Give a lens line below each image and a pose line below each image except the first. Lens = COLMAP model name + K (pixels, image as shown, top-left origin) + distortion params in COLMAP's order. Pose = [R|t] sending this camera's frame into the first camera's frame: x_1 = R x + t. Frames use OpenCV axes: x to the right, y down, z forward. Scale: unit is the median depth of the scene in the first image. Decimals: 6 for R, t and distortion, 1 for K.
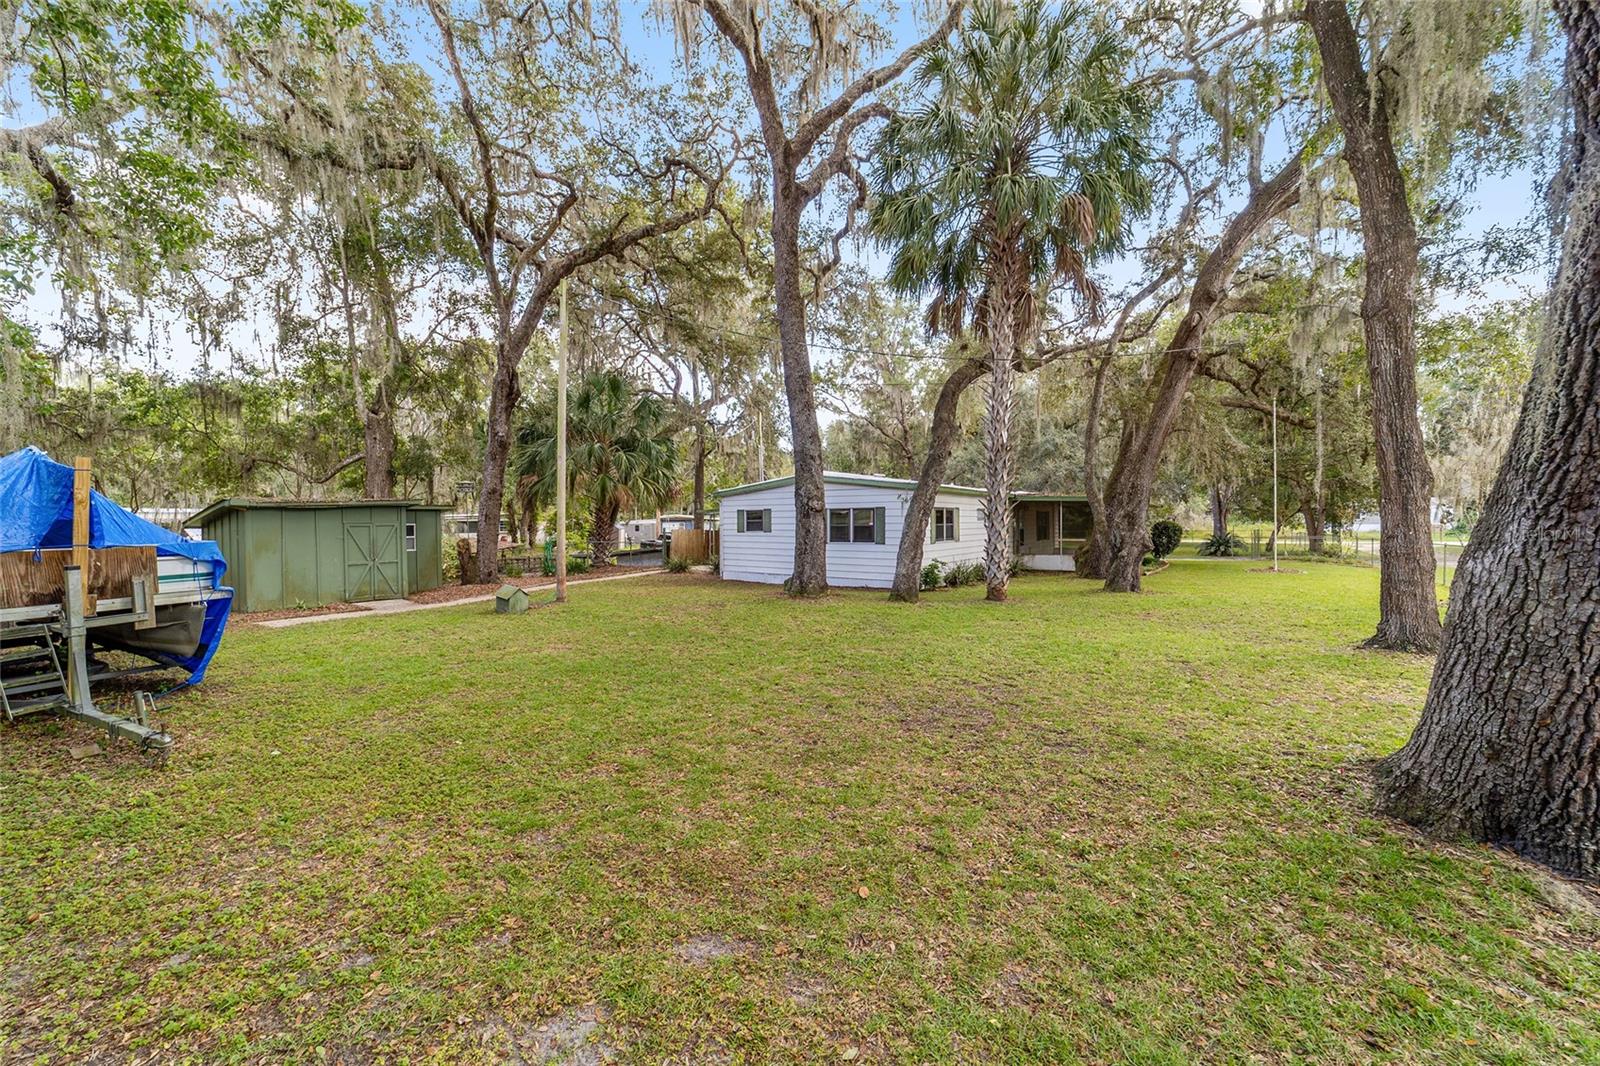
lens RADIAL K [[614.1, 0, 809.0], [0, 614.1, 531.1], [0, 0, 1]] dist [-0.007668, 0.002550]
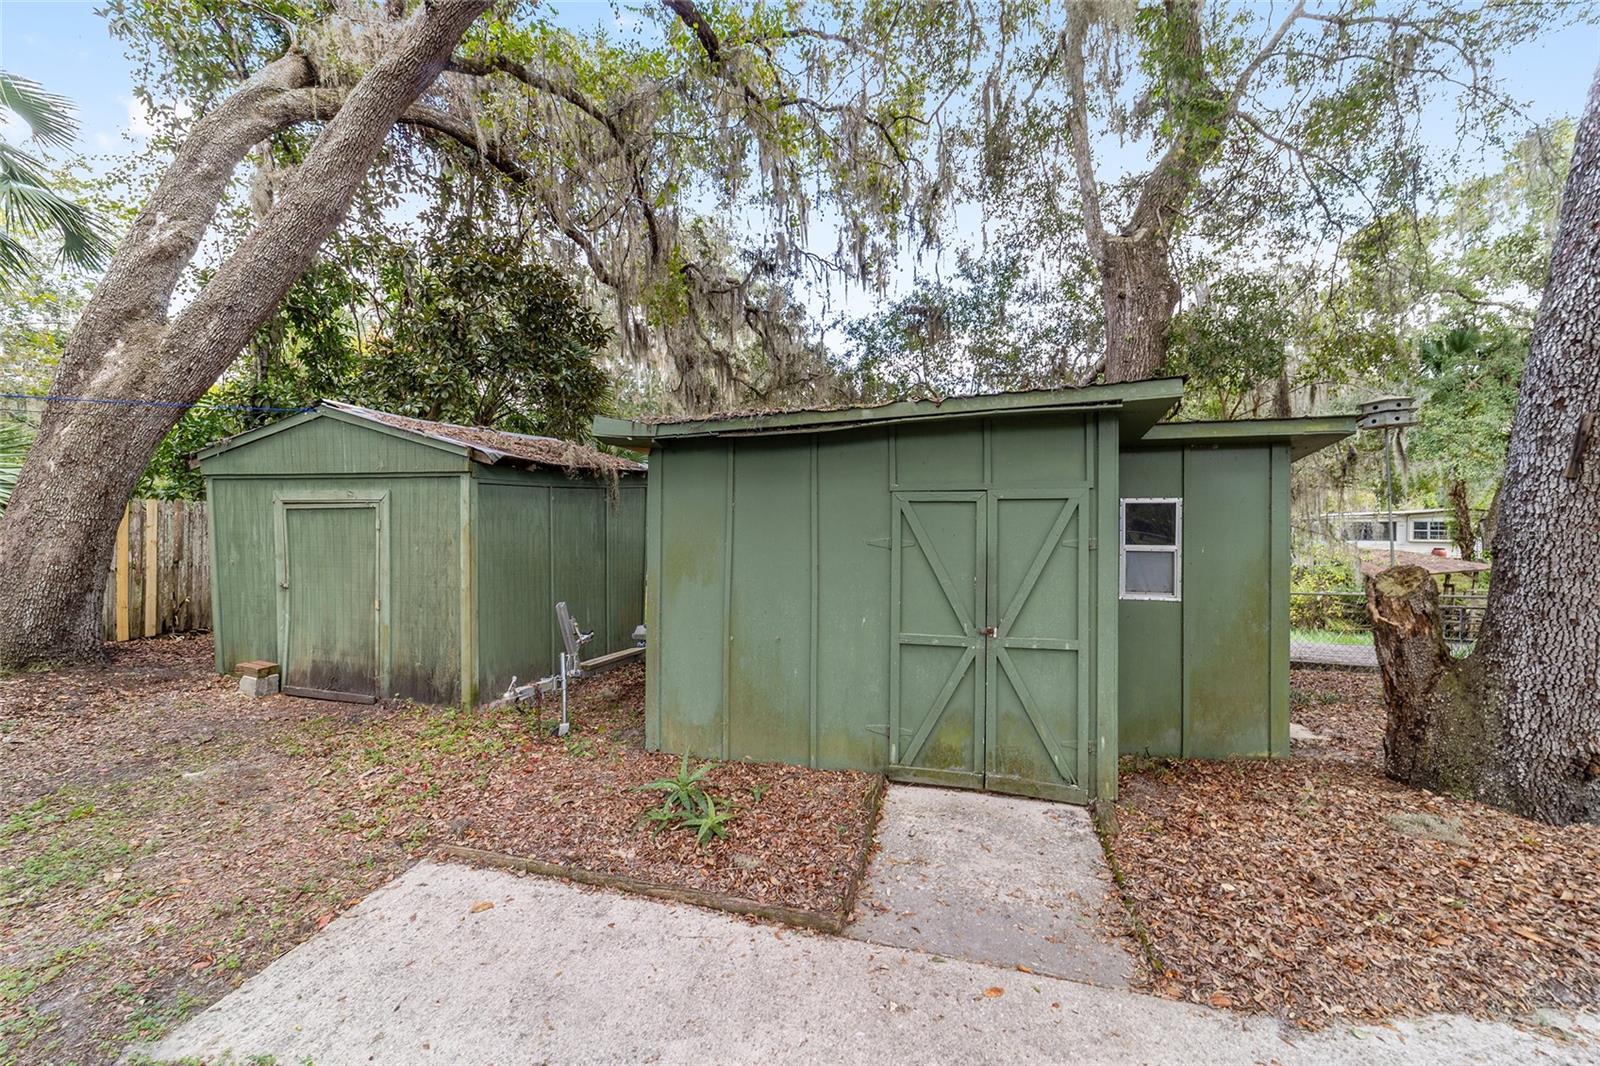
lens RADIAL K [[614.1, 0, 800.9], [0, 614.1, 534.6], [0, 0, 1]] dist [-0.007668, 0.002550]
pose [[0.320877, 0.015673, -0.946991, -0.404122], [-0.018808, 0.999771, 0.010173, 0.003527], [0.946934, 0.014547, 0.321099, 0.689158]]
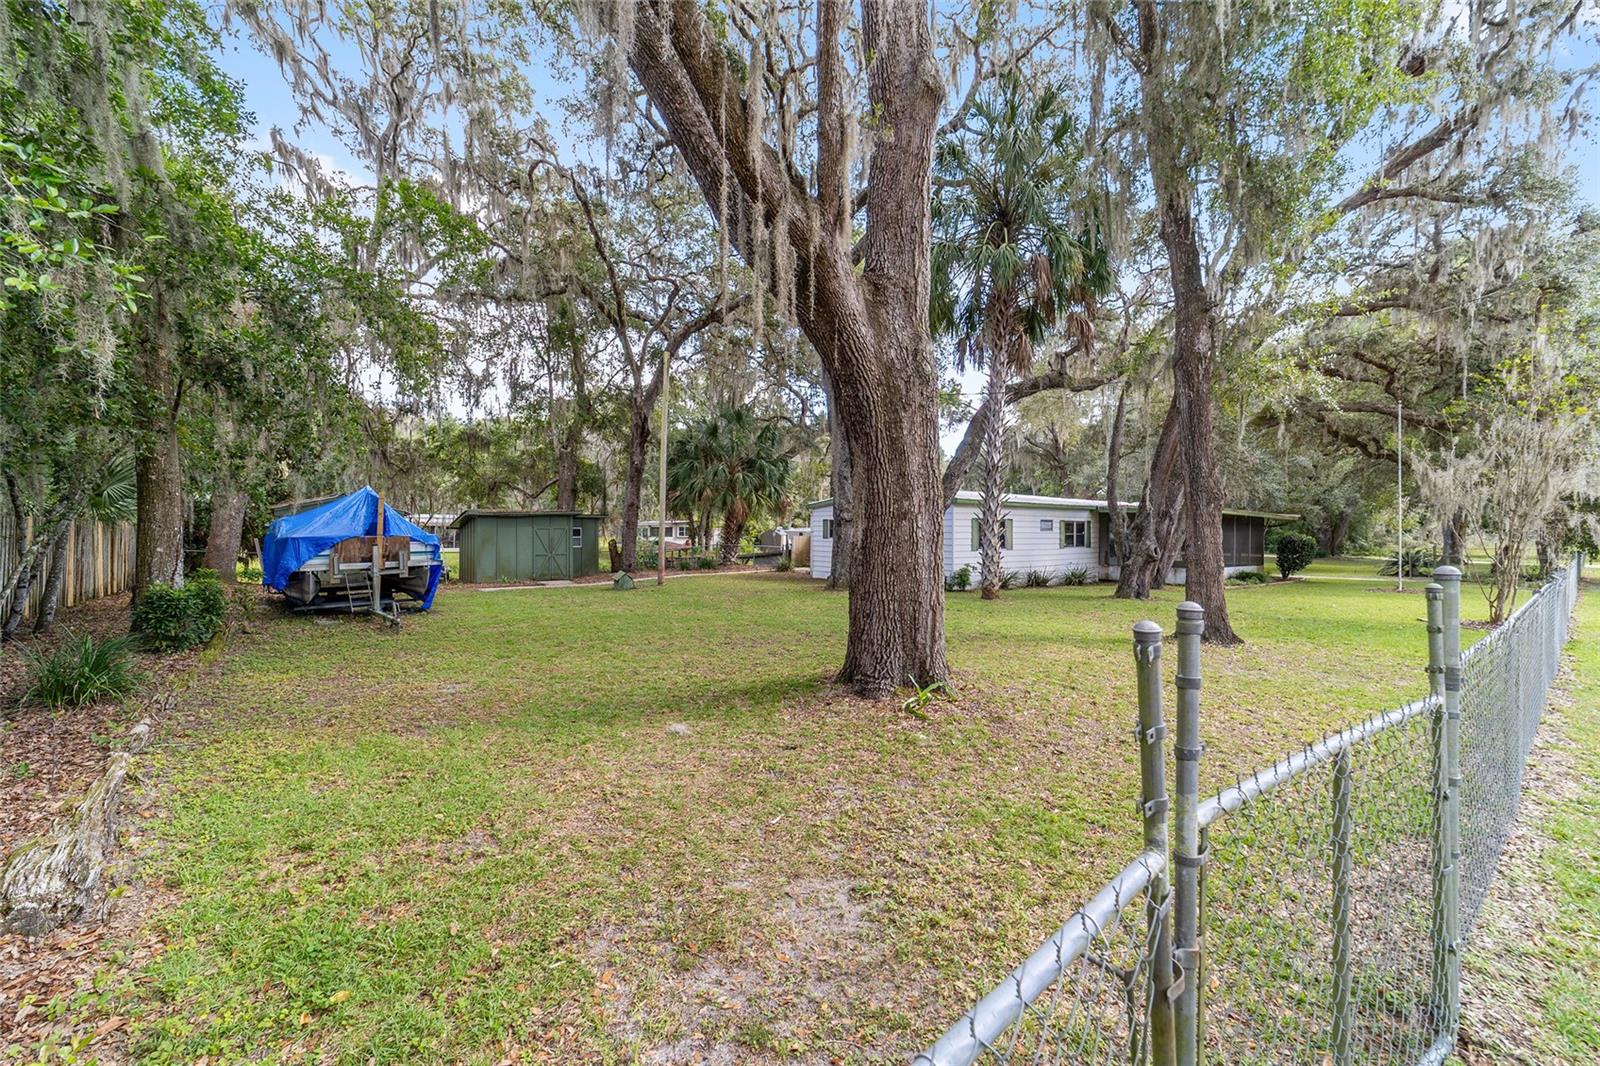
lens RADIAL K [[614.1, 0, 796.7], [0, 614.1, 527.4], [0, 0, 1]] dist [-0.007668, 0.002550]
pose [[0.948857, 0.010786, -0.315522, 0.241331], [-0.017056, 0.999708, -0.017118, 0.002418], [0.315245, 0.021624, 0.948764, -0.158711]]
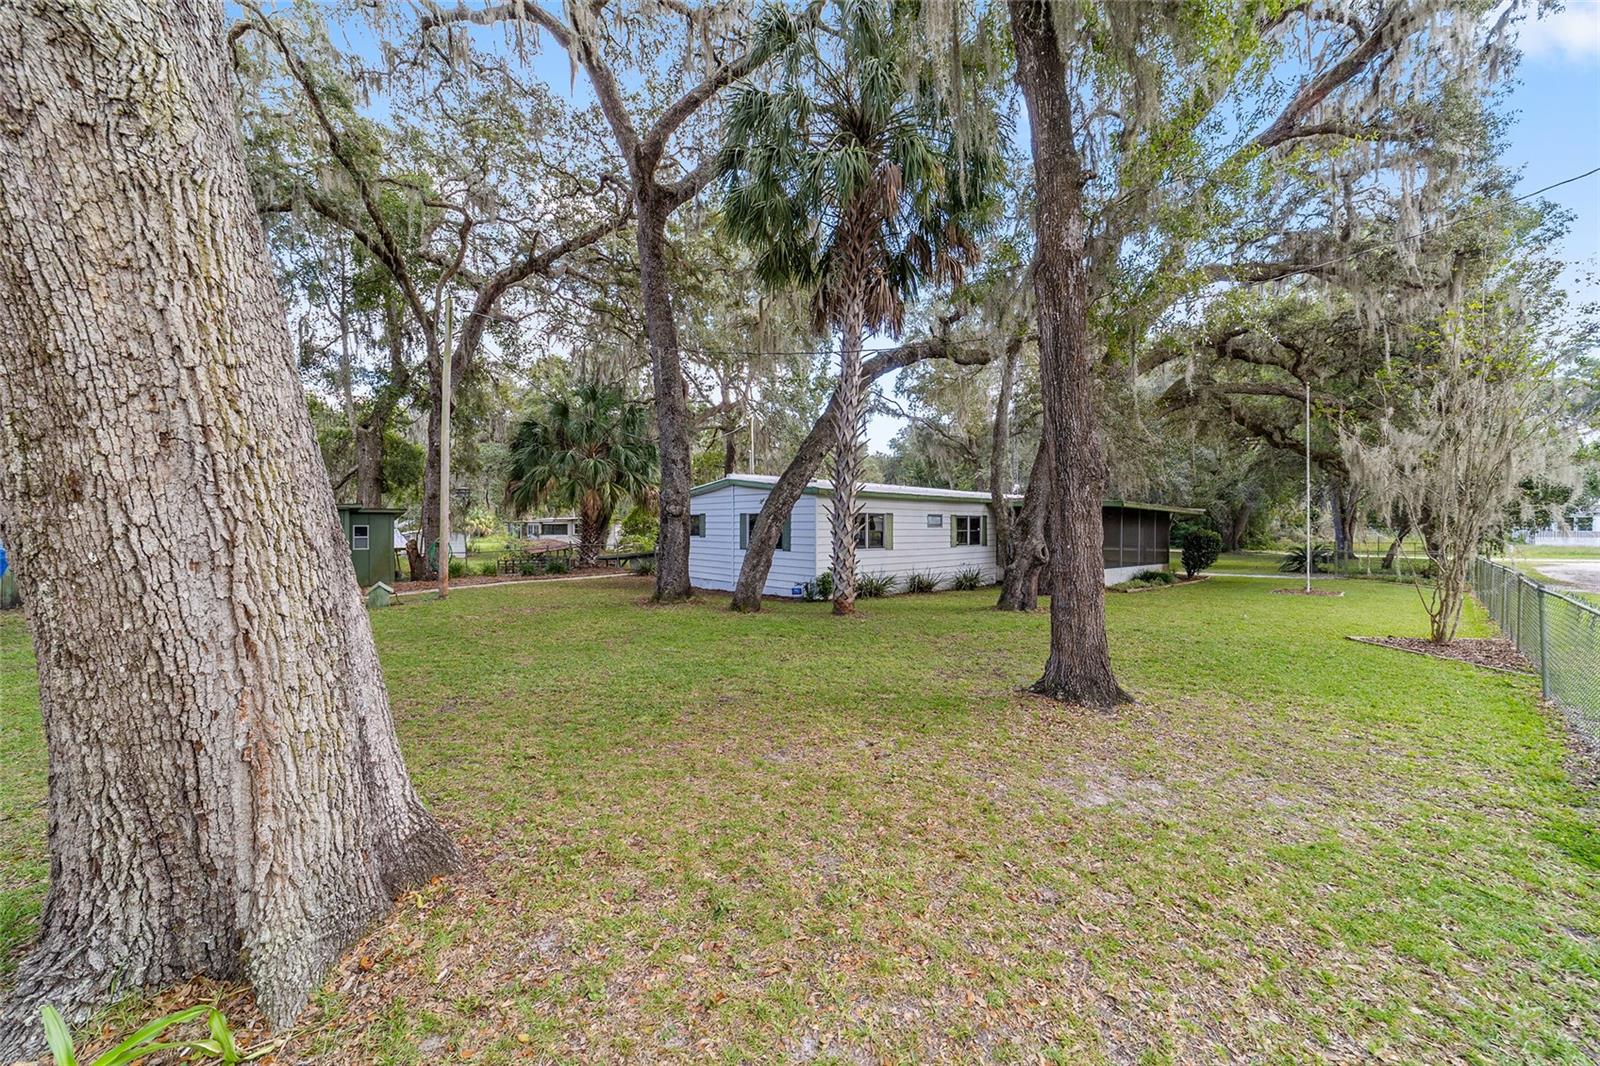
lens RADIAL K [[614.1, 0, 798.0], [0, 614.1, 525.1], [0, 0, 1]] dist [-0.007668, 0.002550]
pose [[0.976626, 0.008816, -0.214763, 0.324063], [-0.012582, 0.999790, -0.016172, -0.003364], [0.214575, 0.018496, 0.976532, 0.069467]]
